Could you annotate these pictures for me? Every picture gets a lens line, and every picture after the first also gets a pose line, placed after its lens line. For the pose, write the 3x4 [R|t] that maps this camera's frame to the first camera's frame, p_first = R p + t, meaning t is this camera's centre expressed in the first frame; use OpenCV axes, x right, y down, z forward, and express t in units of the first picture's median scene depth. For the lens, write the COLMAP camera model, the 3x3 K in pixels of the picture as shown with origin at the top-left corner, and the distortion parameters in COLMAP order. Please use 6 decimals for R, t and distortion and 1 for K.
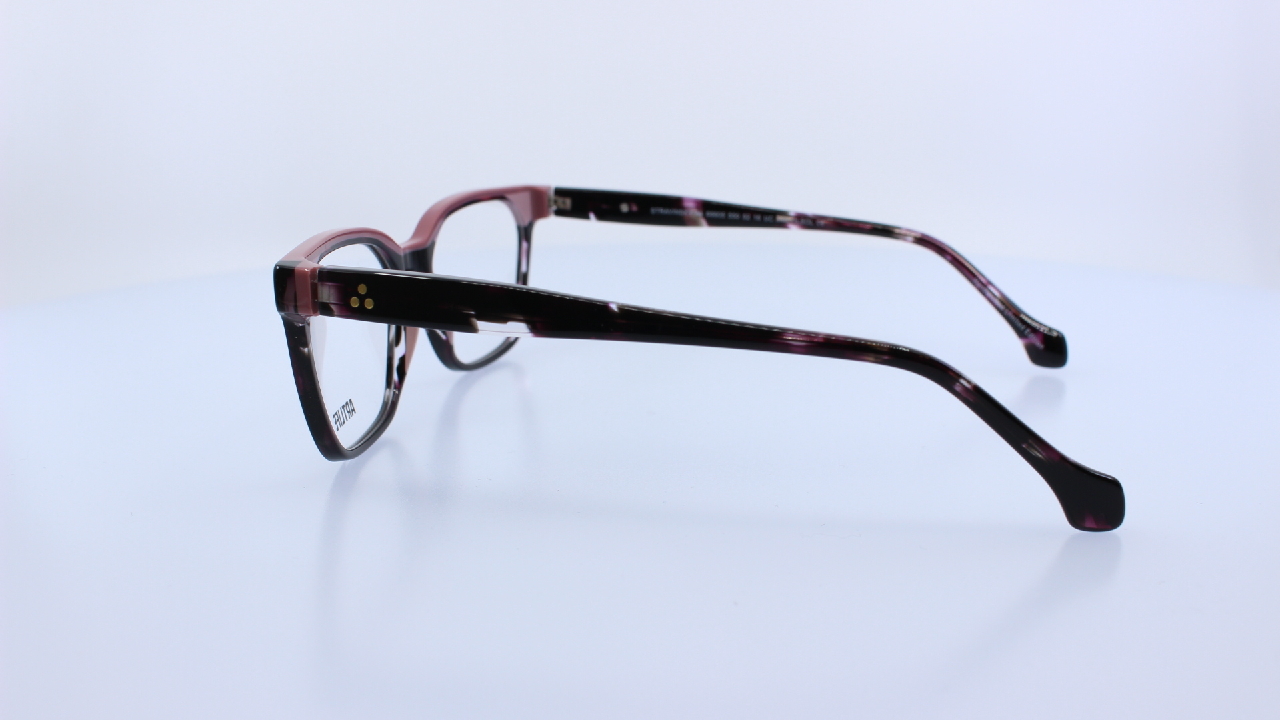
lens RADIAL K [[1257.0, 0, 634.3], [0, 1257.0, 355.6], [0, 0, 1]] dist [-0.138121, 0.000000]
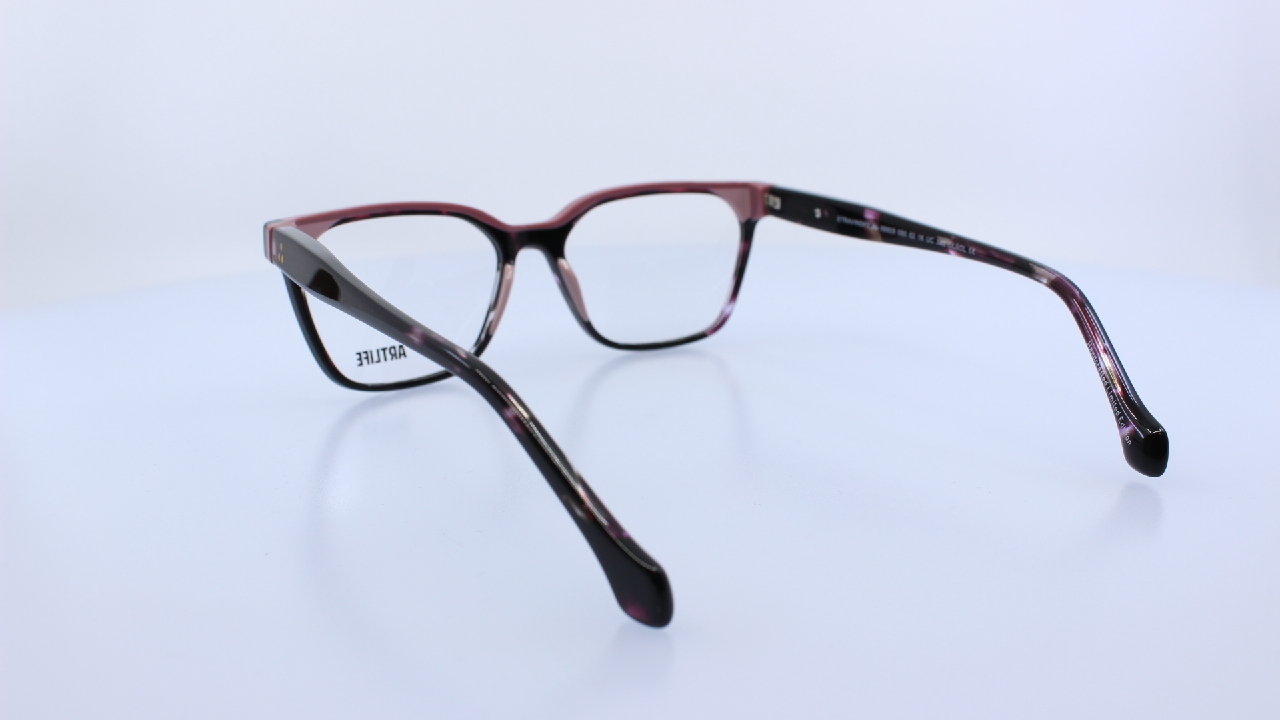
lens RADIAL K [[1257.0, 0, 642.1], [0, 1257.0, 357.8], [0, 0, 1]] dist [-0.138121, 0.000000]
pose [[0.712275, 0.169861, -0.681037, 0.586671], [-0.160877, 0.983954, 0.077158, -0.064145], [0.683215, 0.054605, 0.728173, 0.231597]]
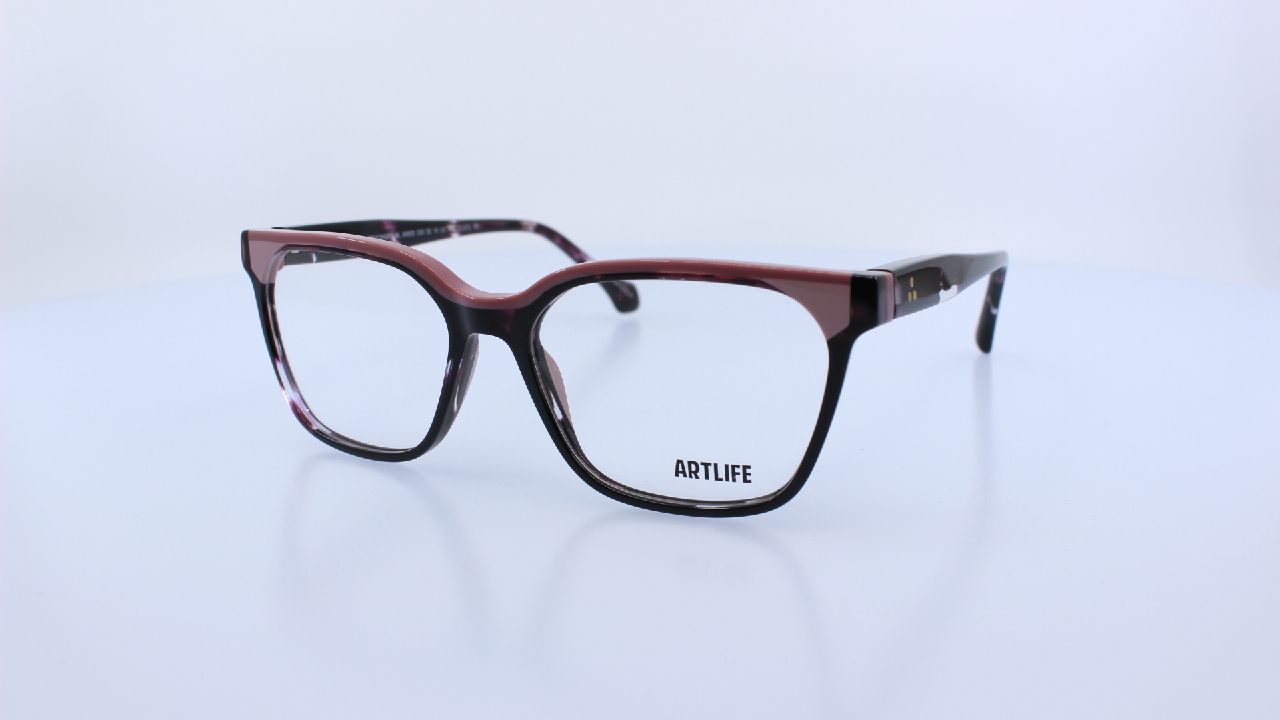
lens RADIAL K [[1257.0, 0, 642.6], [0, 1257.0, 362.4], [0, 0, 1]] dist [-0.138121, 0.000000]
pose [[0.253018, -0.215115, 0.943243, -0.801494], [0.231758, 0.960056, 0.156782, -0.129562], [-0.939292, 0.178935, 0.292766, 0.604080]]
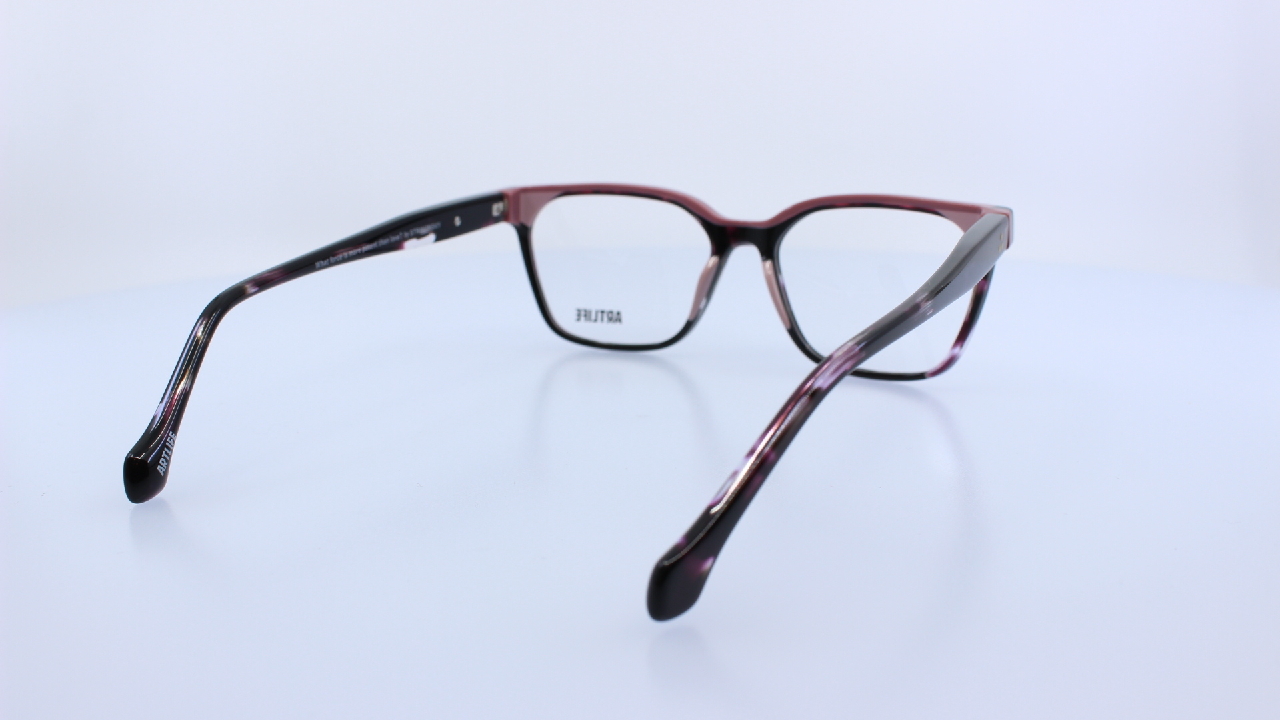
lens RADIAL K [[1257.0, 0, 639.7], [0, 1257.0, 360.8], [0, 0, 1]] dist [-0.138121, 0.000000]
pose [[-0.253456, 0.244054, -0.936054, 0.810681], [-0.205602, 0.931951, 0.298655, -0.251730], [0.945245, 0.268151, -0.186030, 1.011797]]
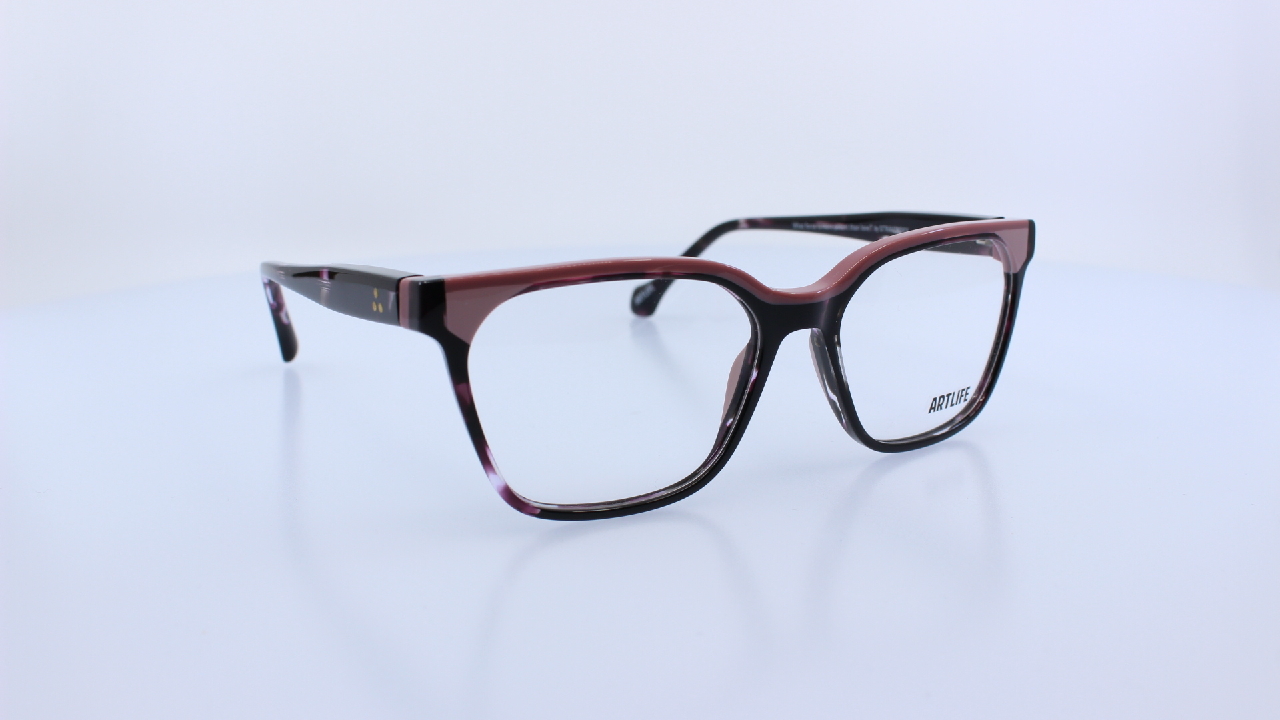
lens RADIAL K [[1257.0, 0, 646.5], [0, 1257.0, 361.8], [0, 0, 1]] dist [-0.138121, 0.000000]
pose [[-0.709226, -0.141112, 0.690714, -0.588946], [0.186264, 0.907439, 0.376644, -0.318183], [-0.679930, 0.395780, -0.617295, 1.381918]]
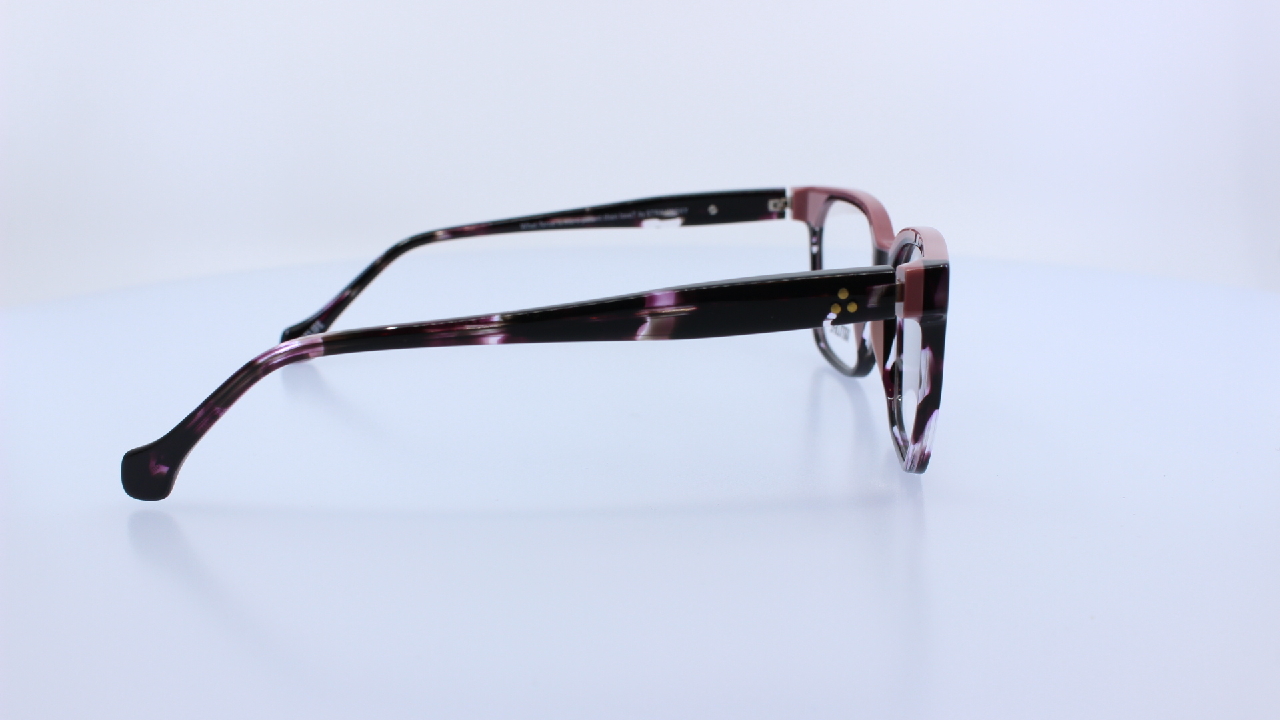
lens RADIAL K [[1257.0, 0, 638.4], [0, 1257.0, 357.8], [0, 0, 1]] dist [-0.138121, 0.000000]
pose [[-0.965797, 0.087031, -0.244257, 0.218350], [-0.032387, 0.894125, 0.446644, -0.381419], [0.257268, 0.439279, -0.860725, 1.592125]]
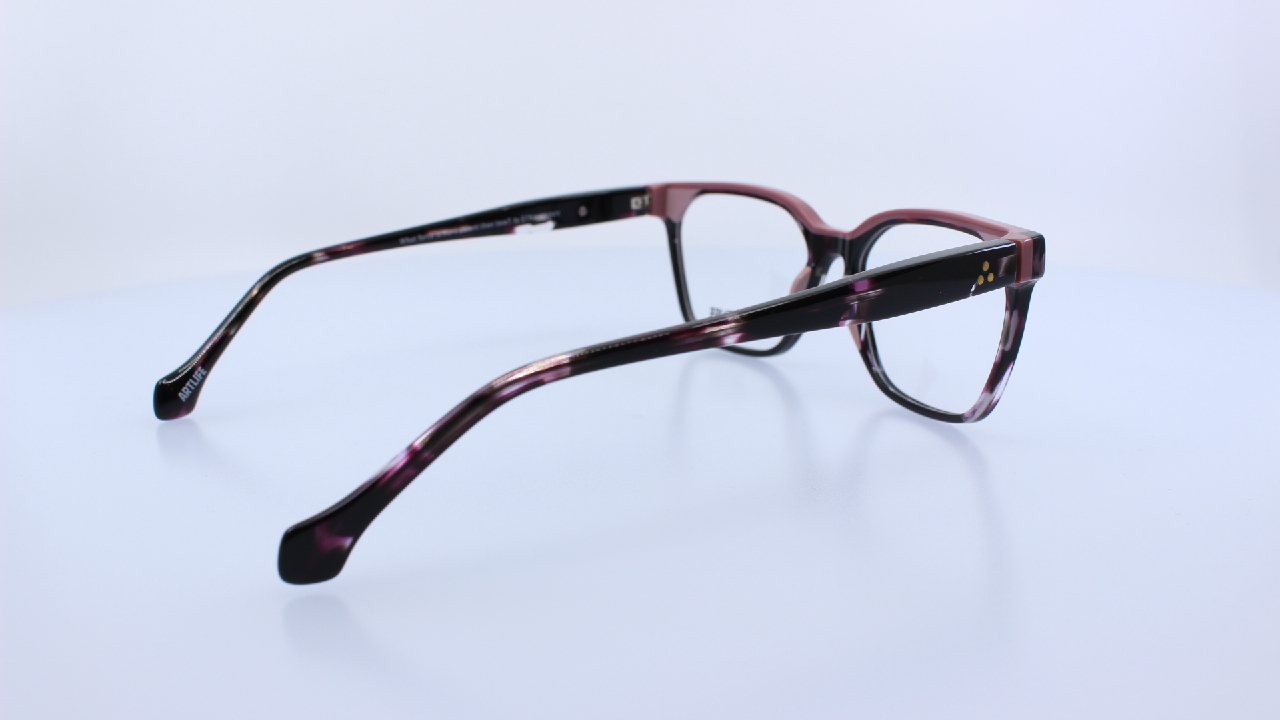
lens RADIAL K [[1257.0, 0, 636.7], [0, 1257.0, 361.9], [0, 0, 1]] dist [-0.138121, 0.000000]
pose [[-0.710929, 0.189176, -0.677342, 0.591167], [-0.137902, 0.906943, 0.398042, -0.336627], [0.689611, 0.376387, -0.618684, 1.383393]]
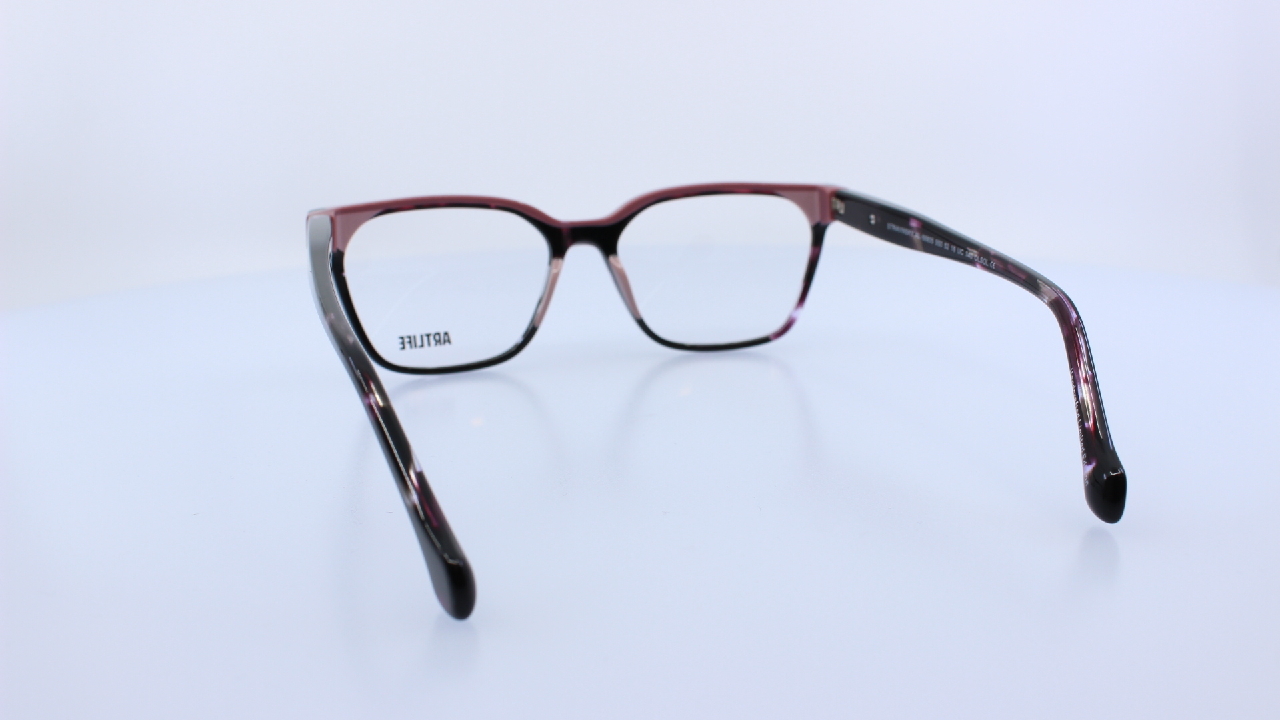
lens RADIAL K [[1257.0, 0, 643.9], [0, 1257.0, 336.7], [0, 0, 1]] dist [-0.138121, 0.000000]
pose [[0.511005, 0.196696, -0.836770, 0.718220], [-0.194227, 0.974712, 0.110510, -0.106852], [0.837347, 0.106052, 0.536286, 0.393700]]
